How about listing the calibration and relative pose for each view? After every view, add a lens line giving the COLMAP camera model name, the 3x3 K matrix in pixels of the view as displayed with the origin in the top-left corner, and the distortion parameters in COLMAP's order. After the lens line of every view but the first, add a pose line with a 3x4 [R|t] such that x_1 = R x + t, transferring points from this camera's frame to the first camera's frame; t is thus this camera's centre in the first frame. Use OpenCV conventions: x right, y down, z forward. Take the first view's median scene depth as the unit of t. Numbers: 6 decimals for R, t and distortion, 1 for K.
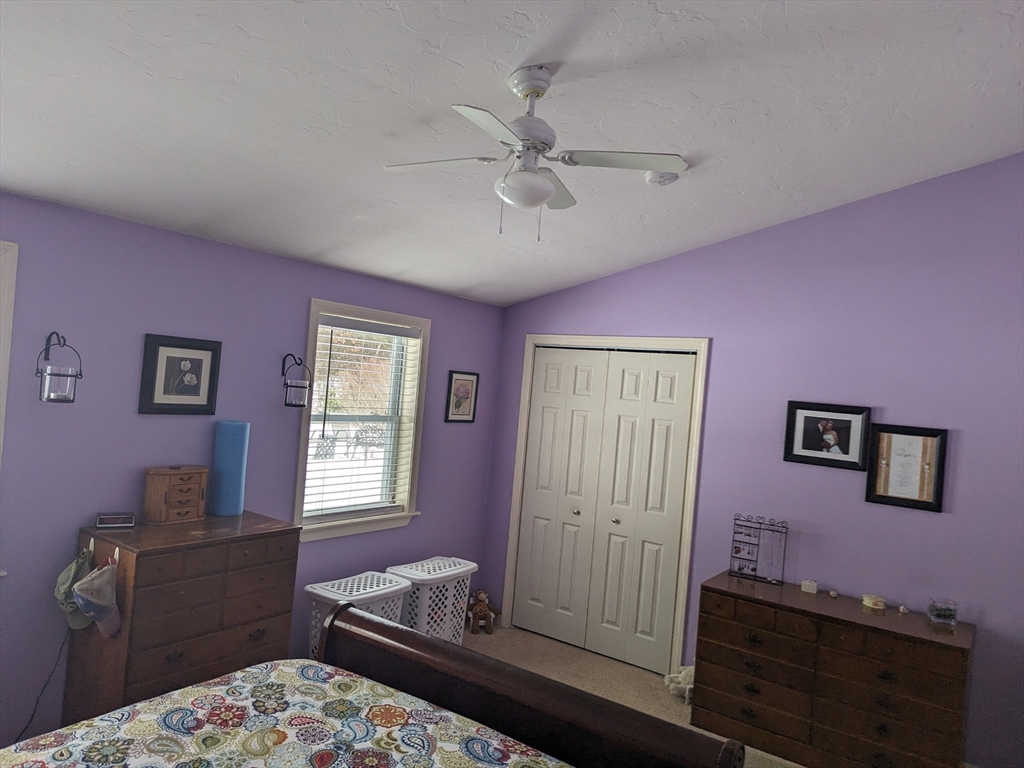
lens RADIAL K [[712.0, 0, 515.0], [0, 712.0, 379.0], [0, 0, 1]] dist [0.069771, -0.056658]
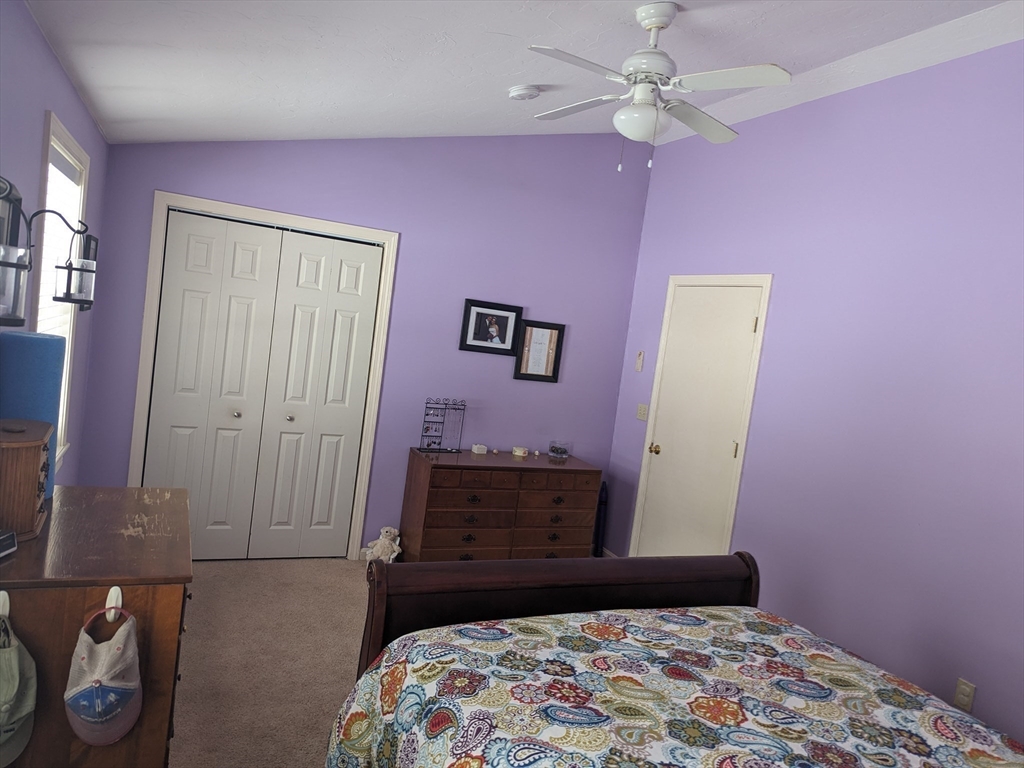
lens RADIAL K [[712.0, 0, 515.0], [0, 712.0, 379.0], [0, 0, 1]] dist [0.069771, -0.056658]
pose [[0.508097, -0.080098, 0.857567, -0.614608], [-0.093867, 0.984586, 0.147577, -0.020650], [-0.856169, -0.155481, 0.492747, 0.361359]]
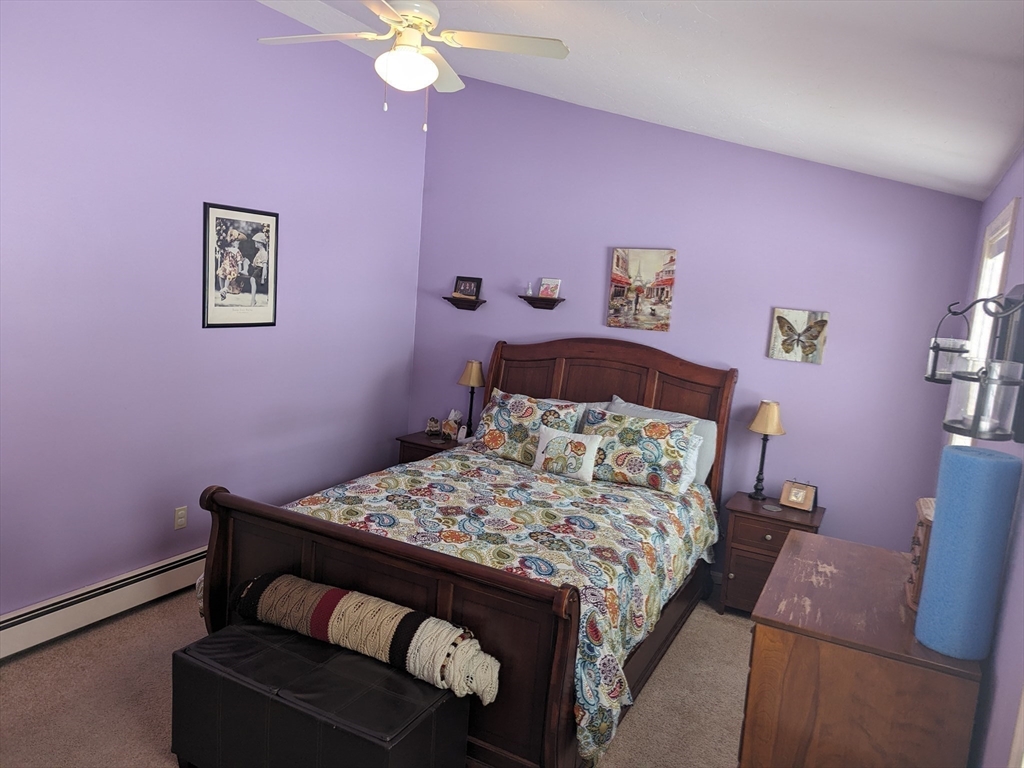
lens RADIAL K [[726.9, 0, 514.9], [0, 726.9, 398.3], [0, 0, 1]] dist [0.058512, -0.023270]
pose [[-0.979765, -0.131571, -0.150828, -0.026281], [-0.154178, 0.976658, 0.149560, 0.000586], [0.127630, 0.169788, -0.977181, 1.263176]]
